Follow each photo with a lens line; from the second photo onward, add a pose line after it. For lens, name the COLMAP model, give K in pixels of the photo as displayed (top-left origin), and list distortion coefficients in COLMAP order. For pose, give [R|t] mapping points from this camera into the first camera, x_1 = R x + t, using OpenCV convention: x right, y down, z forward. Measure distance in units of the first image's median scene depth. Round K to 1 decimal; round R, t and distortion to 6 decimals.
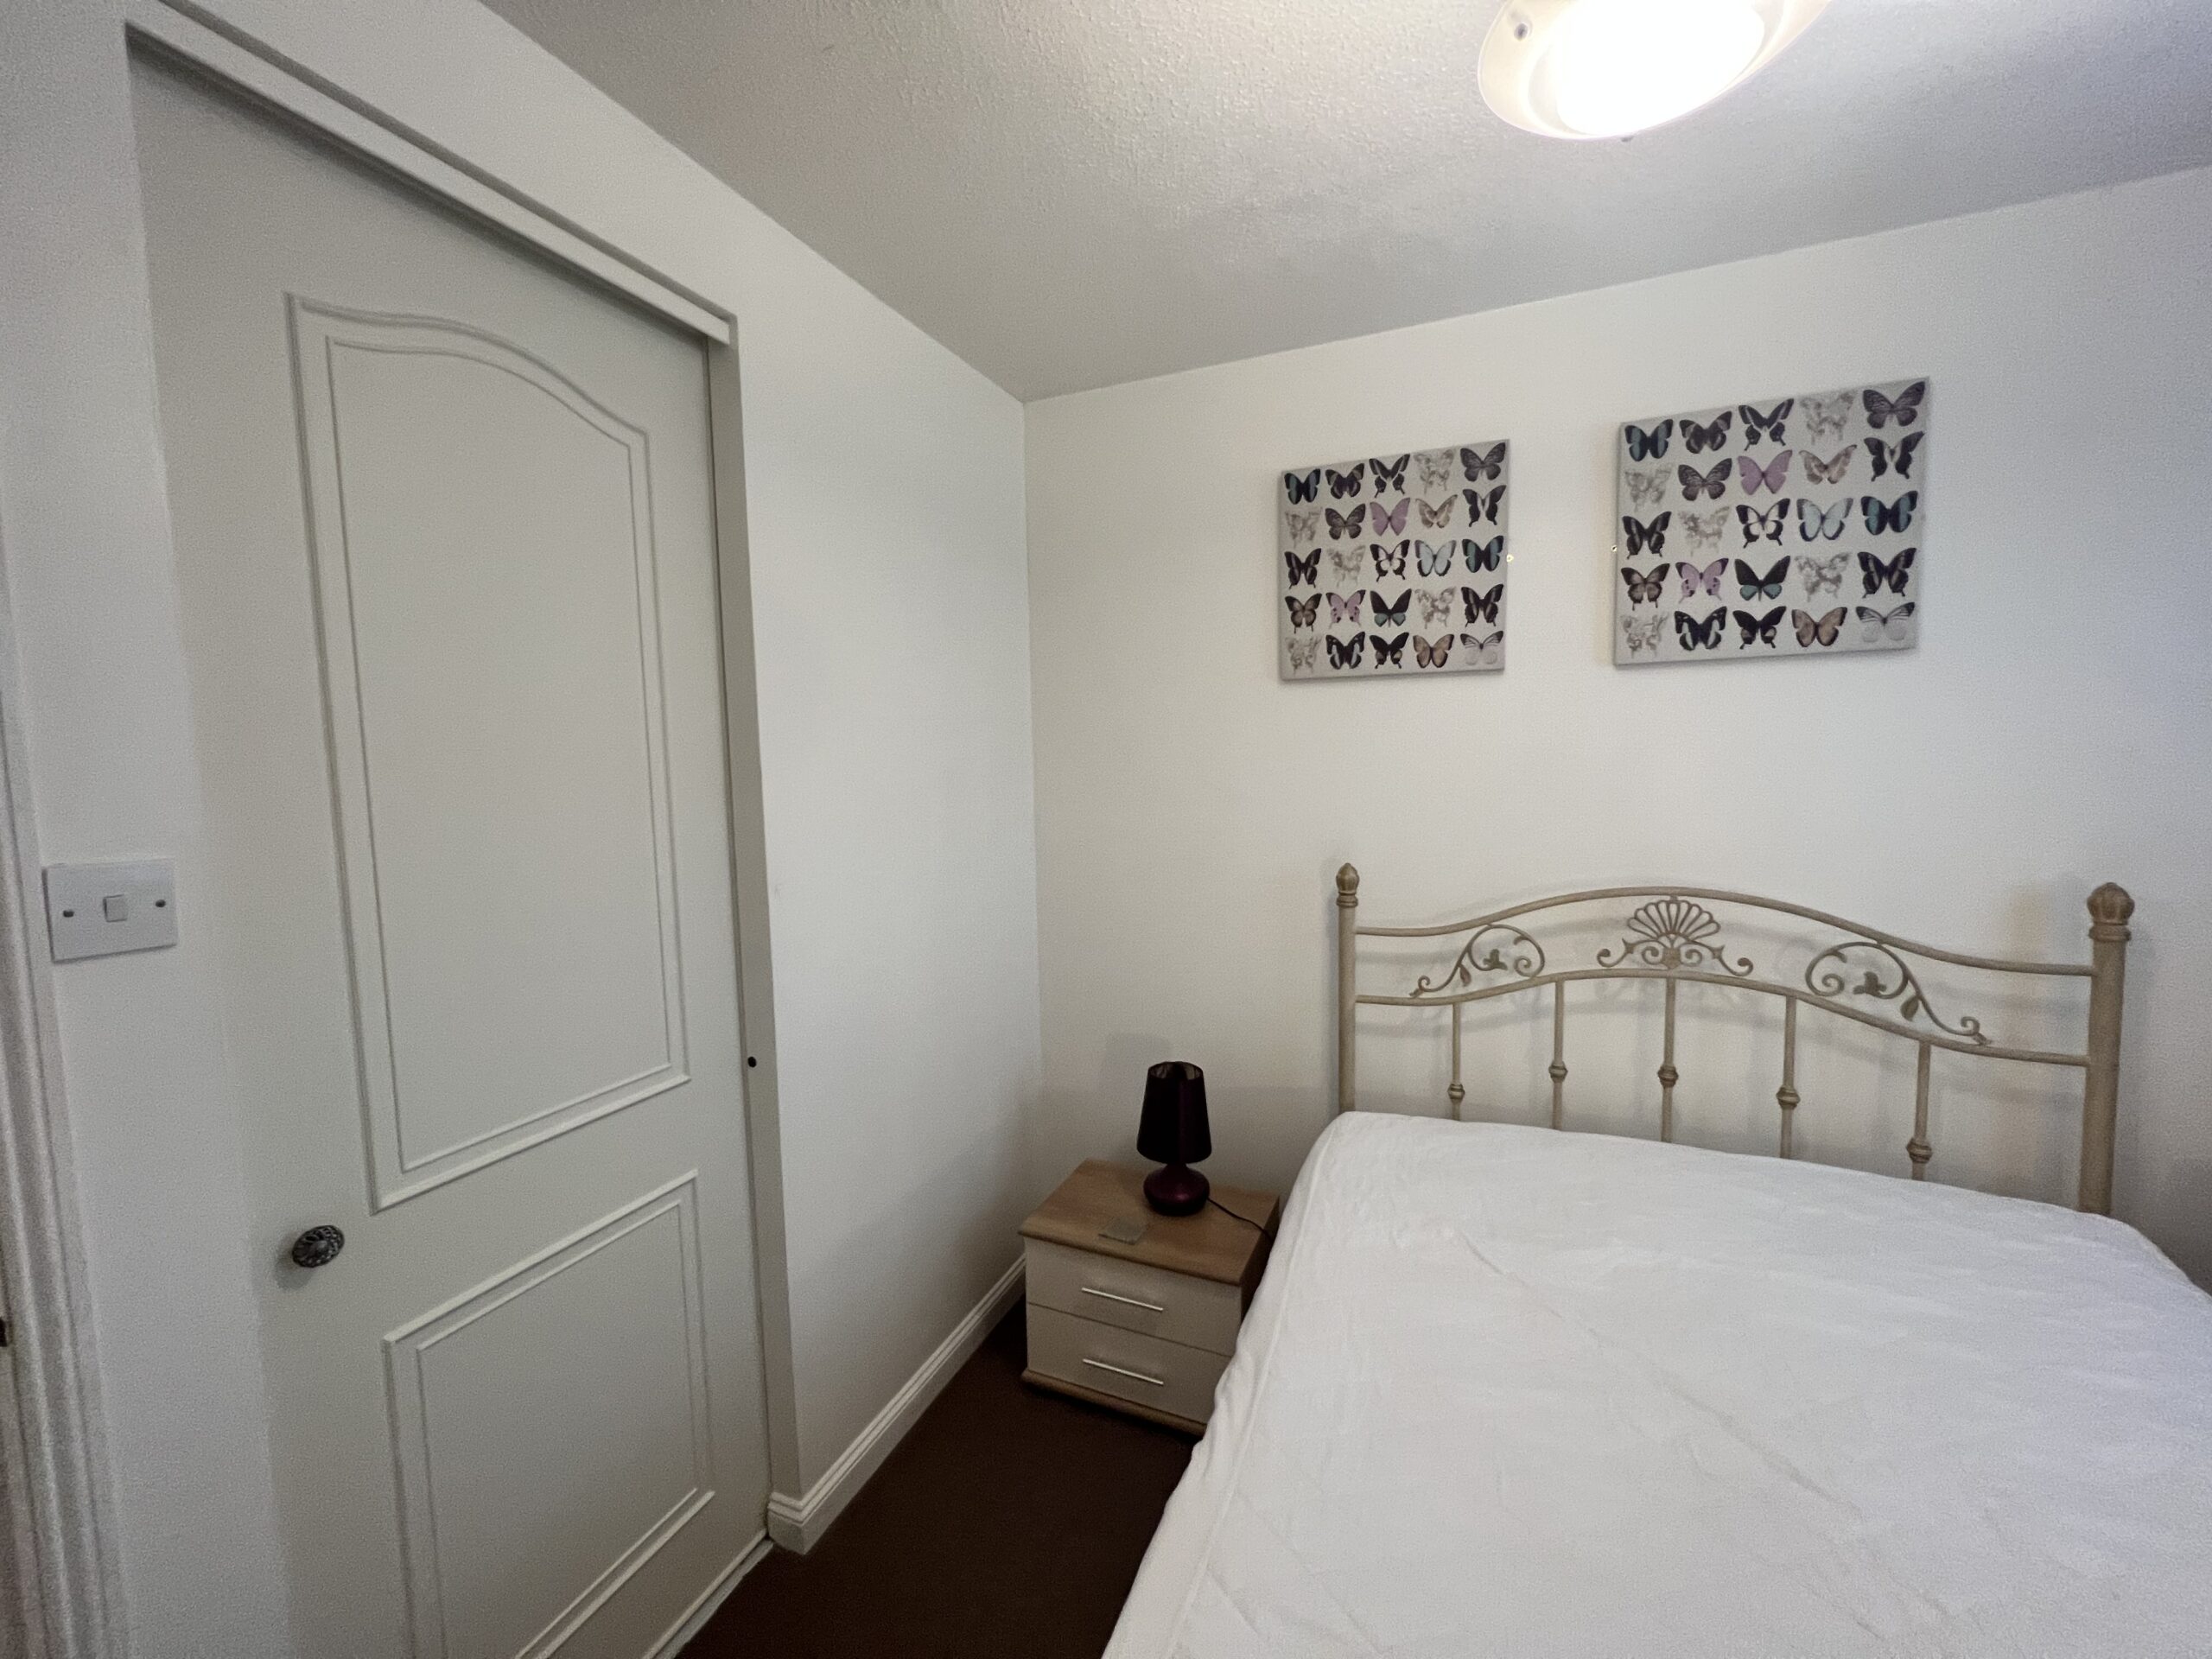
lens RADIAL K [[885.9, 0, 1080.2], [0, 885.9, 841.8], [0, 0, 1]] dist [0.028894, 0.000390]
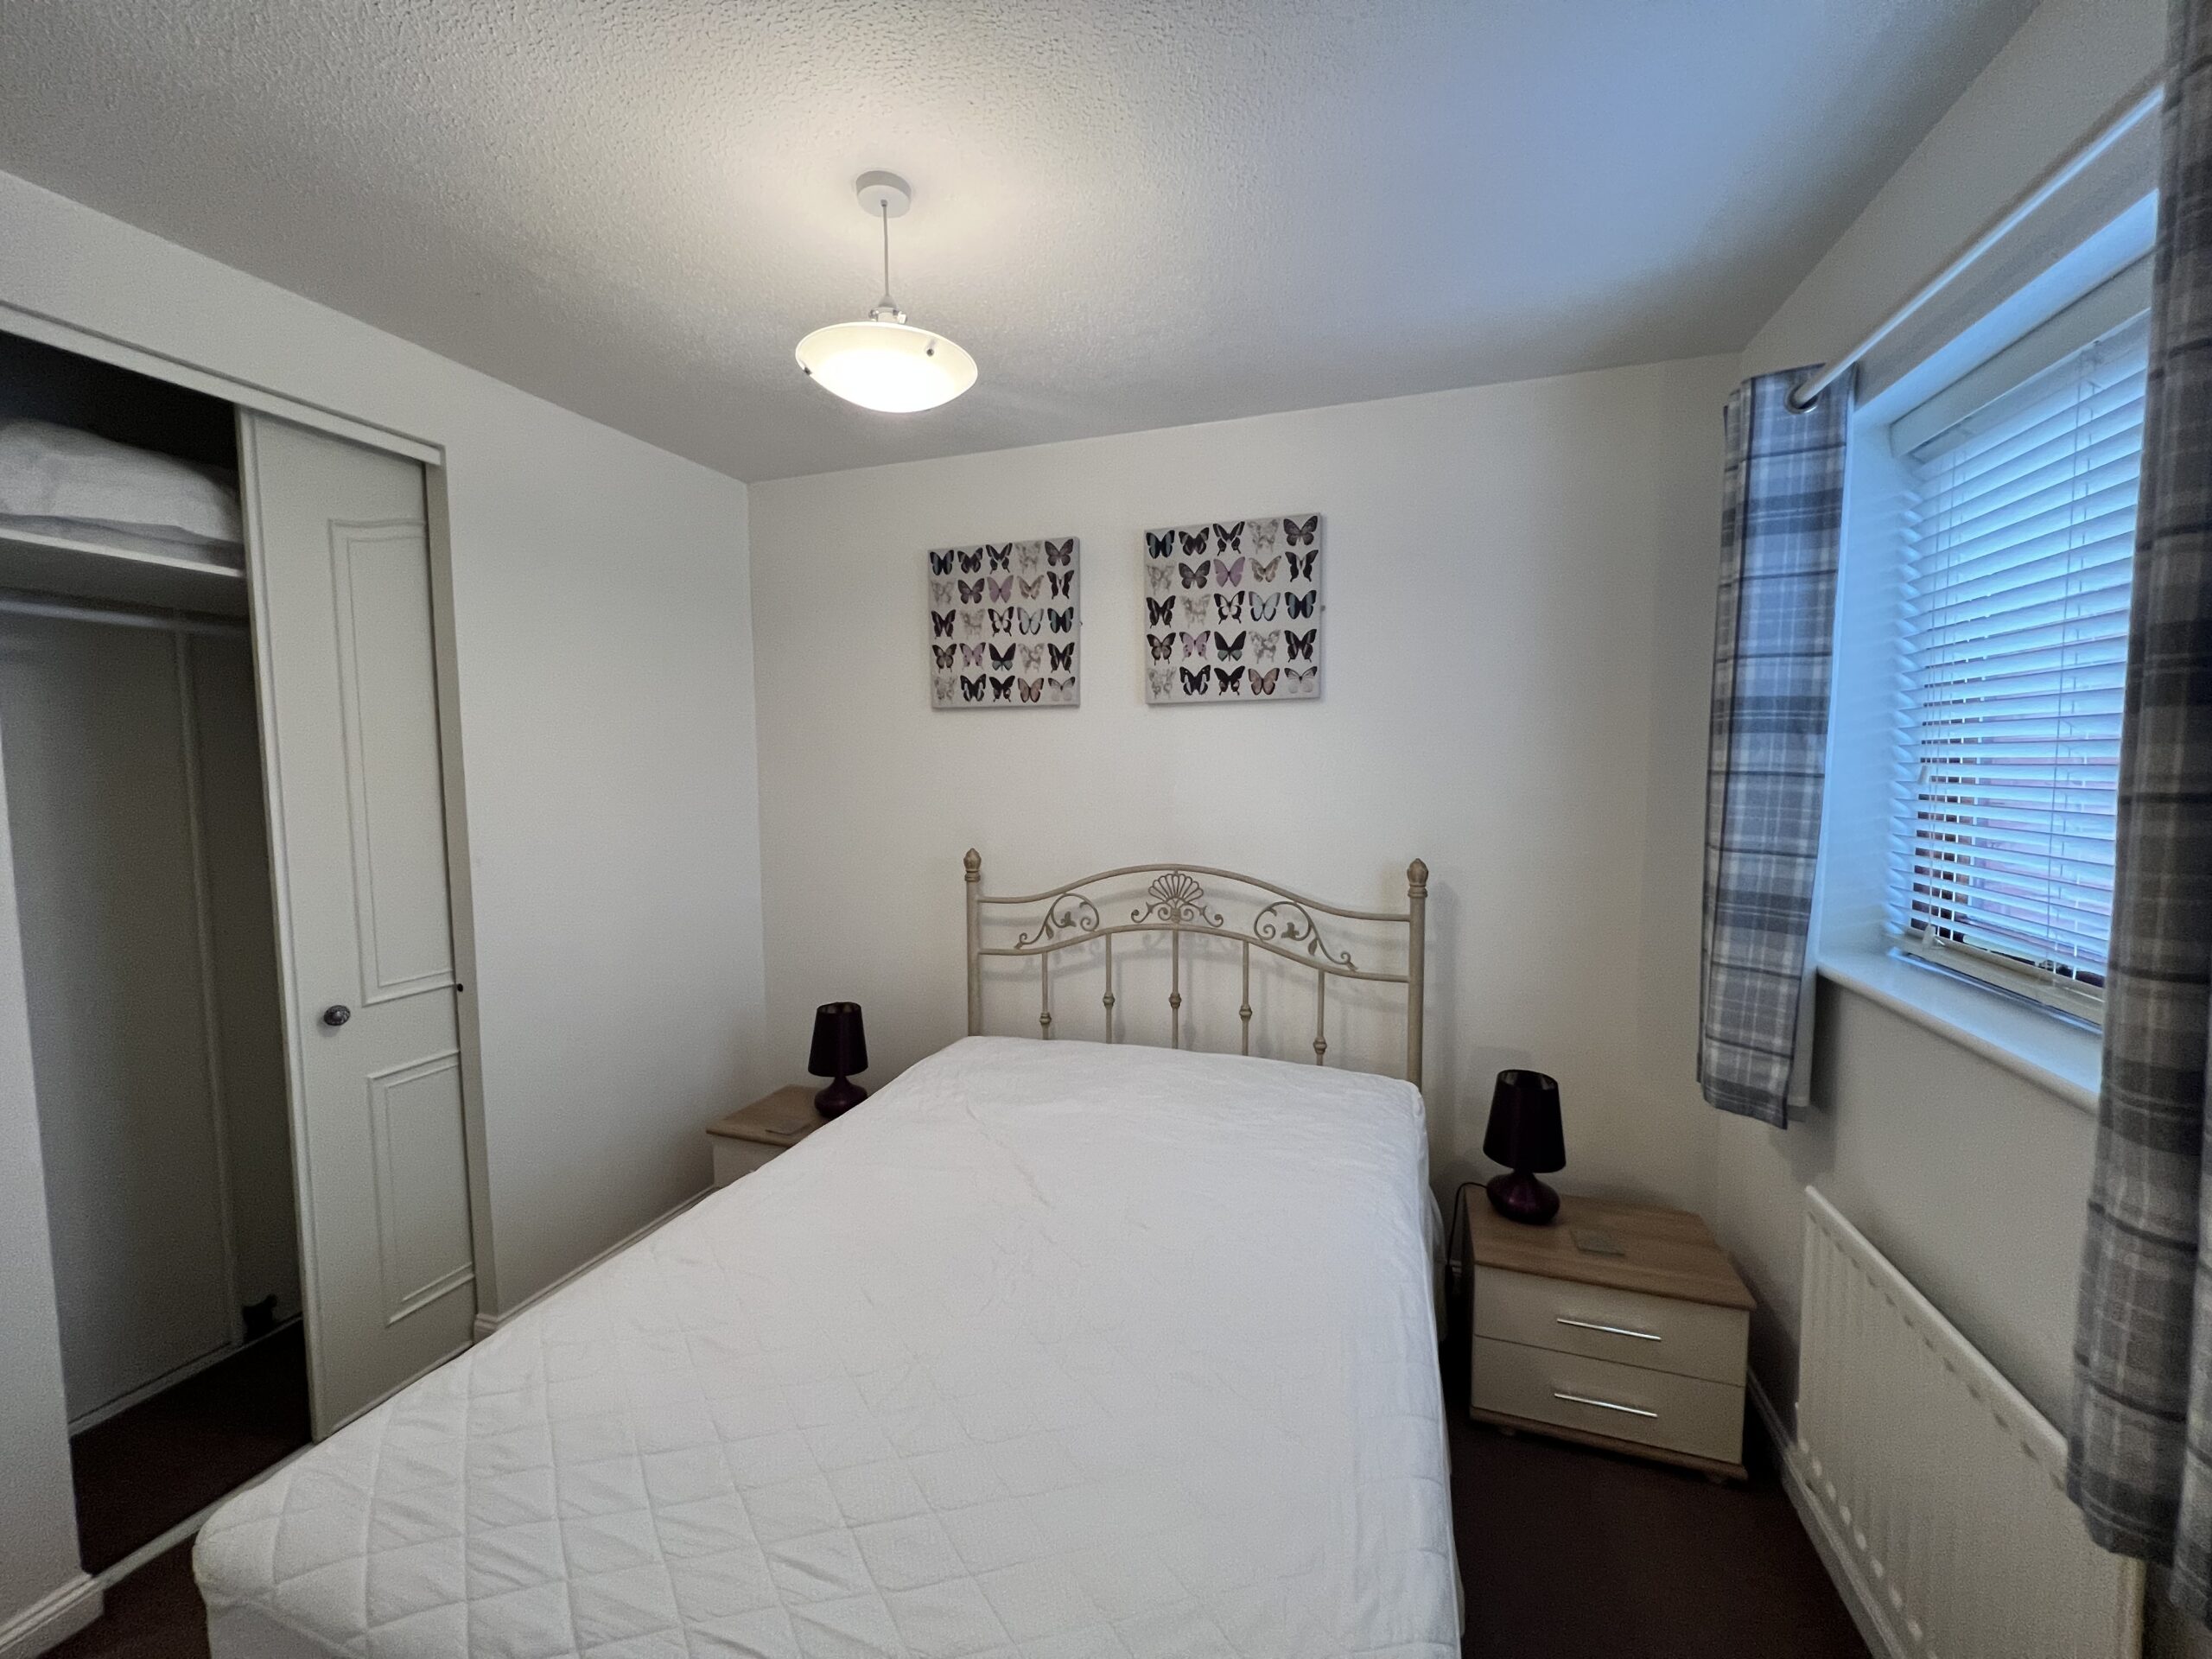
lens RADIAL K [[758.3, 0, 1076.9], [0, 758.3, 830.1], [0, 0, 1]] dist [0.024121, 0.000027]
pose [[0.995004, 0.000415, 0.099834, 0.362633], [0.000626, 0.999946, -0.010393, 0.008682], [-0.099833, 0.010404, 0.994950, -0.144863]]
